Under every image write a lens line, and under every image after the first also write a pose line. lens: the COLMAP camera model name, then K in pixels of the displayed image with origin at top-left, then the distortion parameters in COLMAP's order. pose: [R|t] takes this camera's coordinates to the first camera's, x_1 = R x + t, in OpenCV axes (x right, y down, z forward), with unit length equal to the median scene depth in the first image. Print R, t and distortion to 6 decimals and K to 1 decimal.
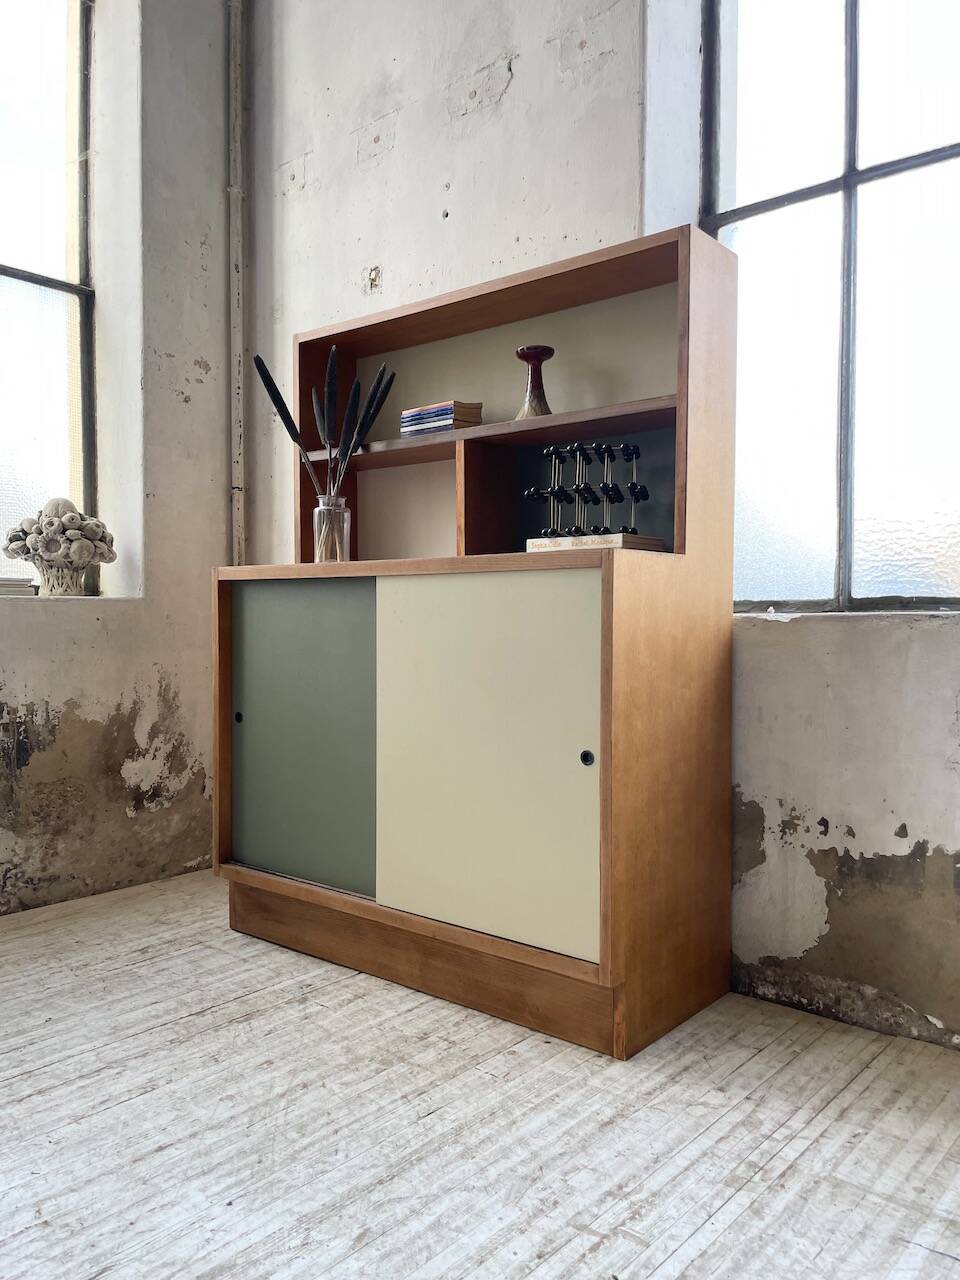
lens RADIAL K [[973.0, 0, 471.7], [0, 973.0, 648.7], [0, 0, 1]] dist [0.080460, -0.111958]
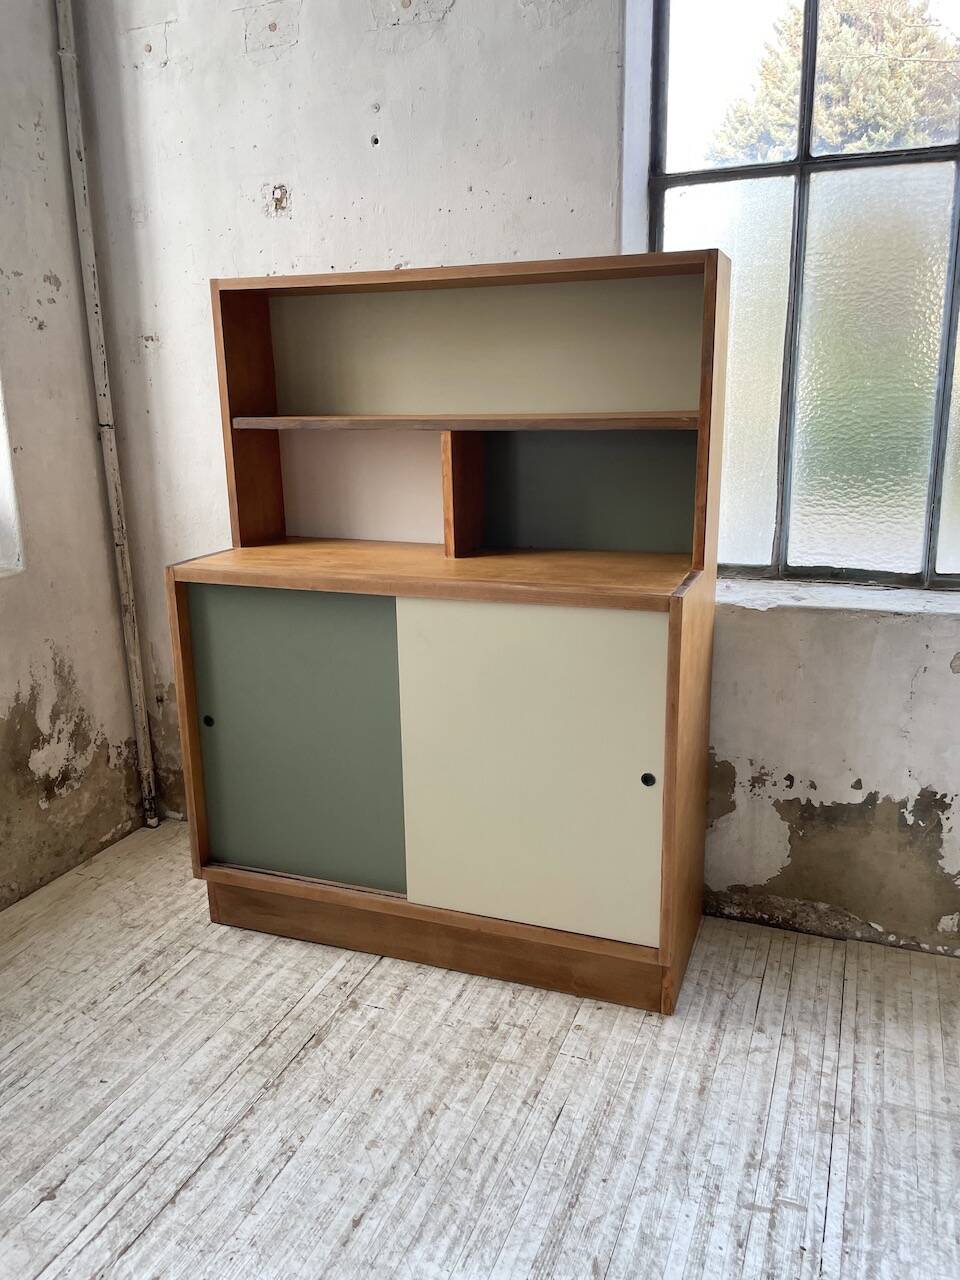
lens RADIAL K [[973.0, 0, 483.1], [0, 973.0, 636.2], [0, 0, 1]] dist [0.080460, -0.111958]
pose [[0.944064, -0.097694, 0.314958, -0.333491], [0.028296, 0.975585, 0.217792, -0.249116], [-0.328546, -0.196698, 0.923779, 0.065592]]
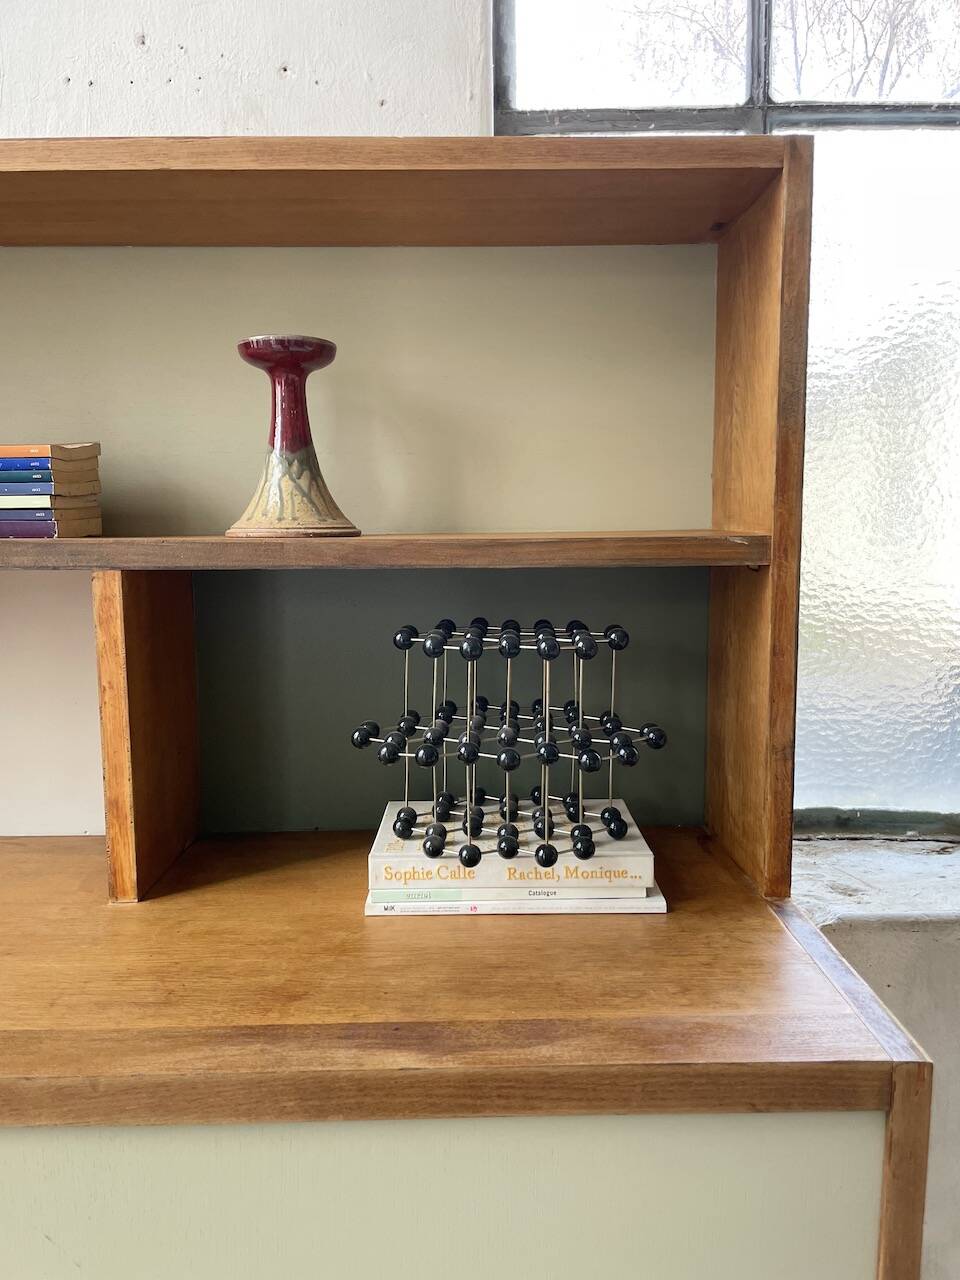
lens RADIAL K [[973.0, 0, 488.3], [0, 973.0, 645.2], [0, 0, 1]] dist [0.080460, -0.111958]
pose [[0.759449, -0.079057, 0.645745, -0.156050], [0.029034, 0.995719, 0.087756, -0.237050], [-0.649919, -0.047898, 0.758493, 0.702531]]
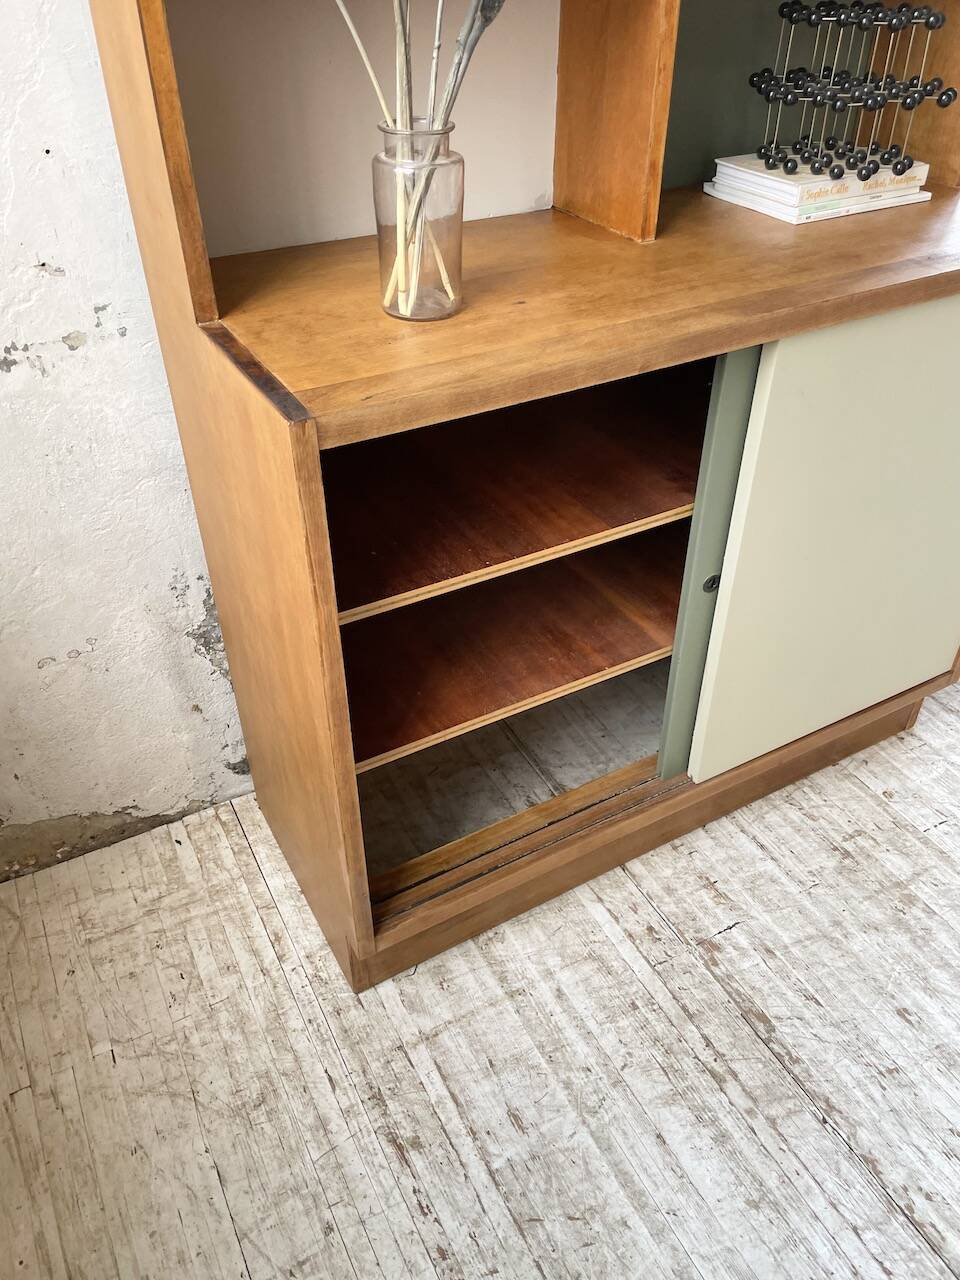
lens RADIAL K [[973.0, 0, 491.8], [0, 973.0, 643.5], [0, 0, 1]] dist [0.080460, -0.111958]
pose [[0.353105, -0.576230, 0.737073, -0.639948], [0.032727, 0.794946, 0.605796, -0.270610], [-0.935011, -0.189788, 0.299558, 0.975024]]
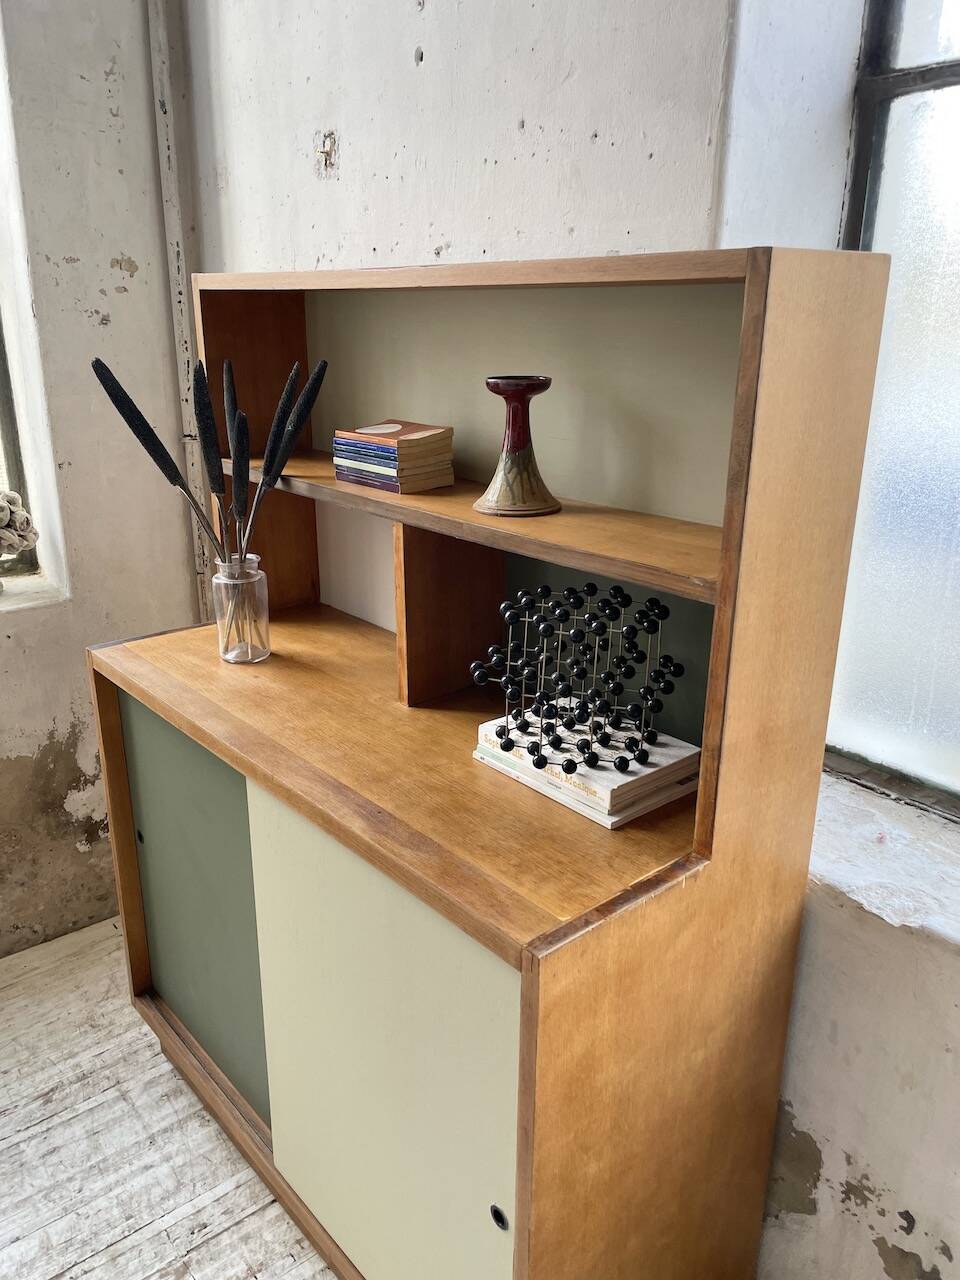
lens RADIAL K [[973.0, 0, 466.5], [0, 973.0, 649.9], [0, 0, 1]] dist [0.080460, -0.111958]
pose [[0.984424, 0.059331, -0.165498, 0.154627], [-0.007457, 0.954580, 0.297861, -0.356446], [0.175654, -0.291987, 0.940154, 0.441559]]
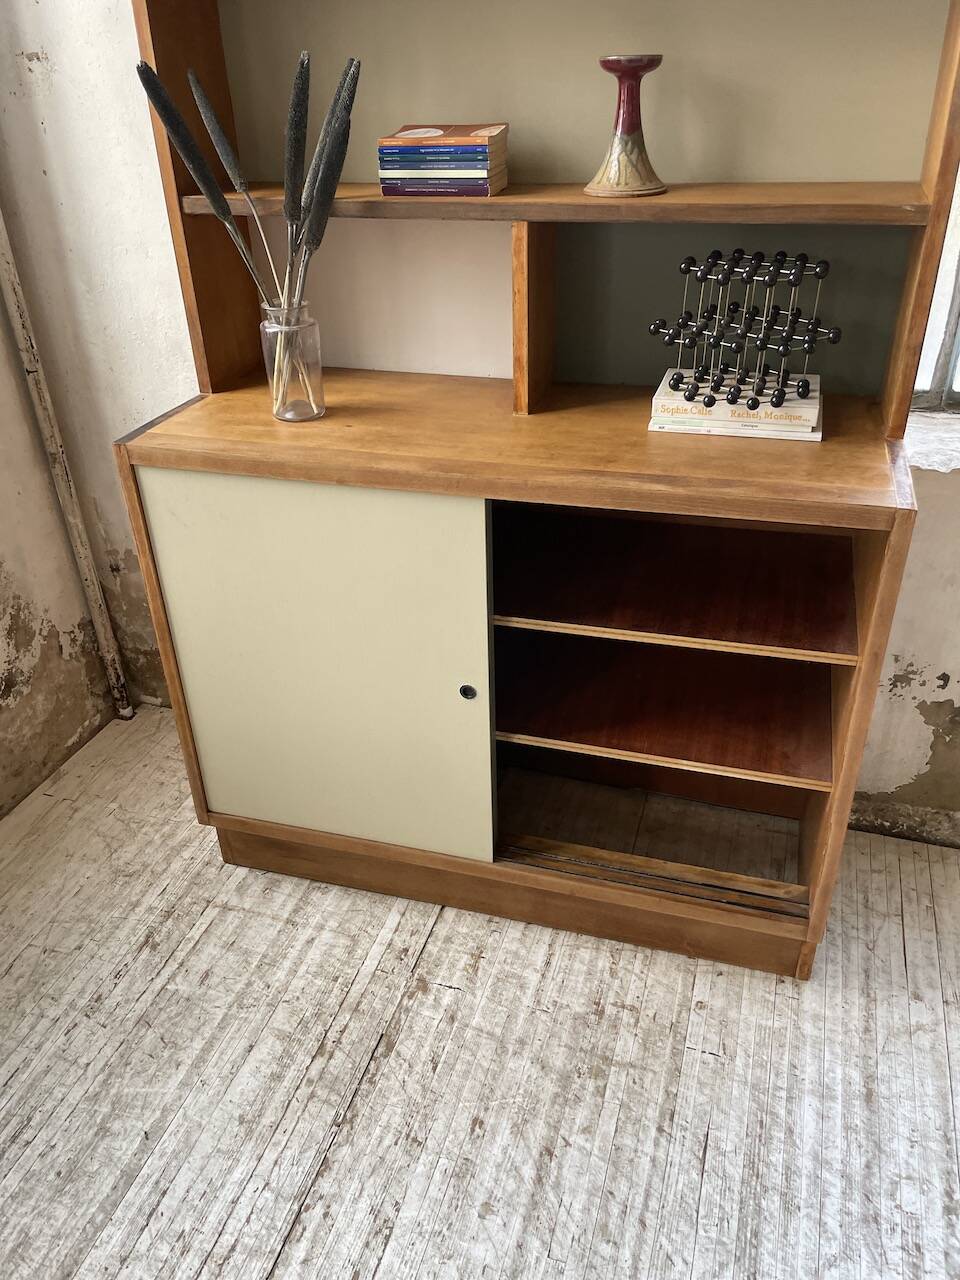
lens RADIAL K [[973.0, 0, 484.4], [0, 973.0, 645.6], [0, 0, 1]] dist [0.080460, -0.111958]
pose [[0.917997, -0.224496, 0.326931, -0.336286], [0.039801, 0.872348, 0.487263, -0.316629], [-0.394586, -0.434293, 0.809748, 0.413503]]
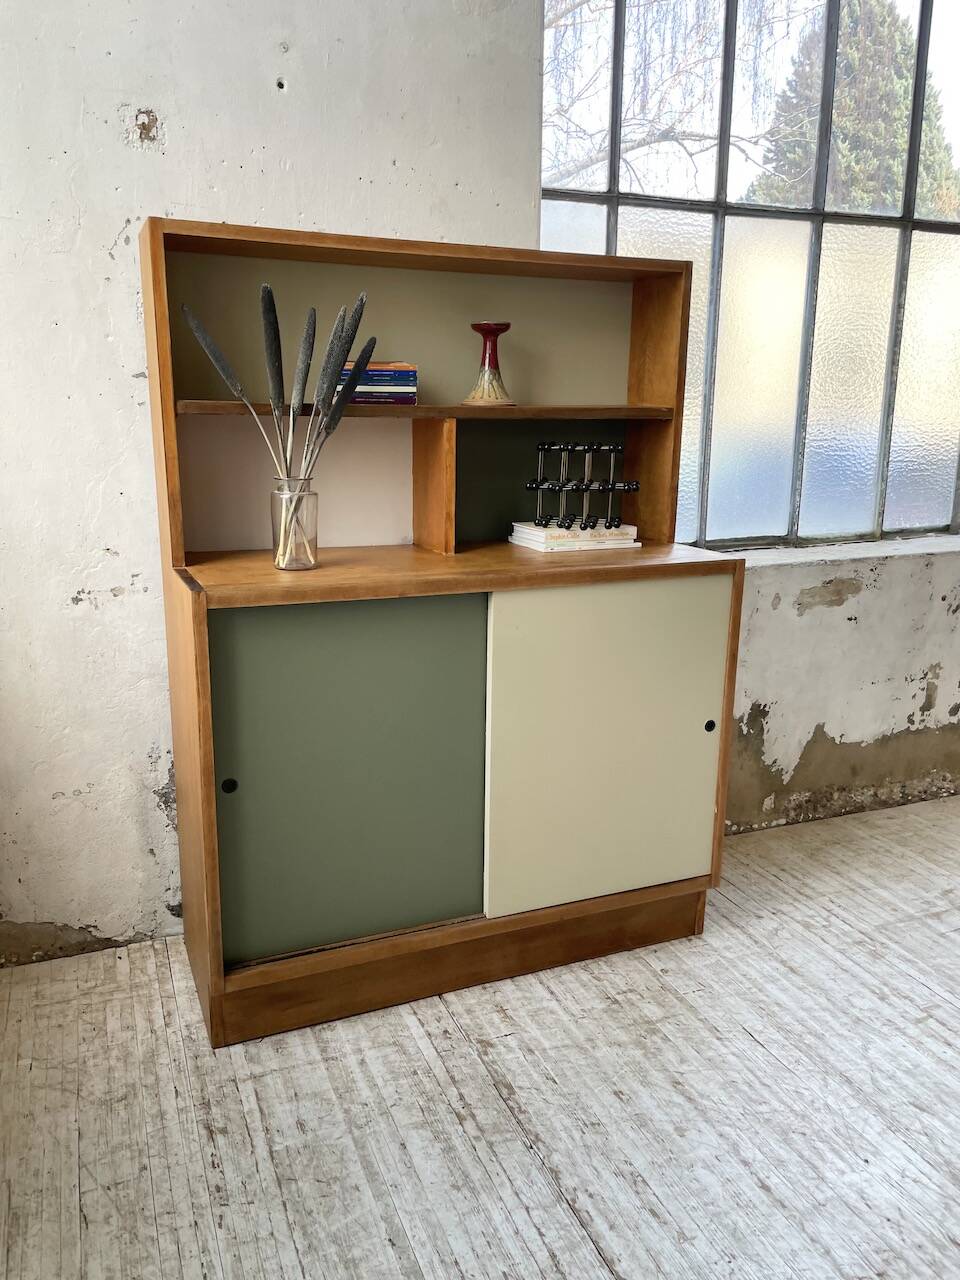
lens RADIAL K [[973.0, 0, 471.1], [0, 973.0, 649.4], [0, 0, 1]] dist [0.080460, -0.111958]
pose [[0.460734, -0.208617, 0.862672, -0.923538], [0.020661, 0.974241, 0.224562, -0.230688], [-0.887298, -0.085640, 0.453176, 0.612532]]
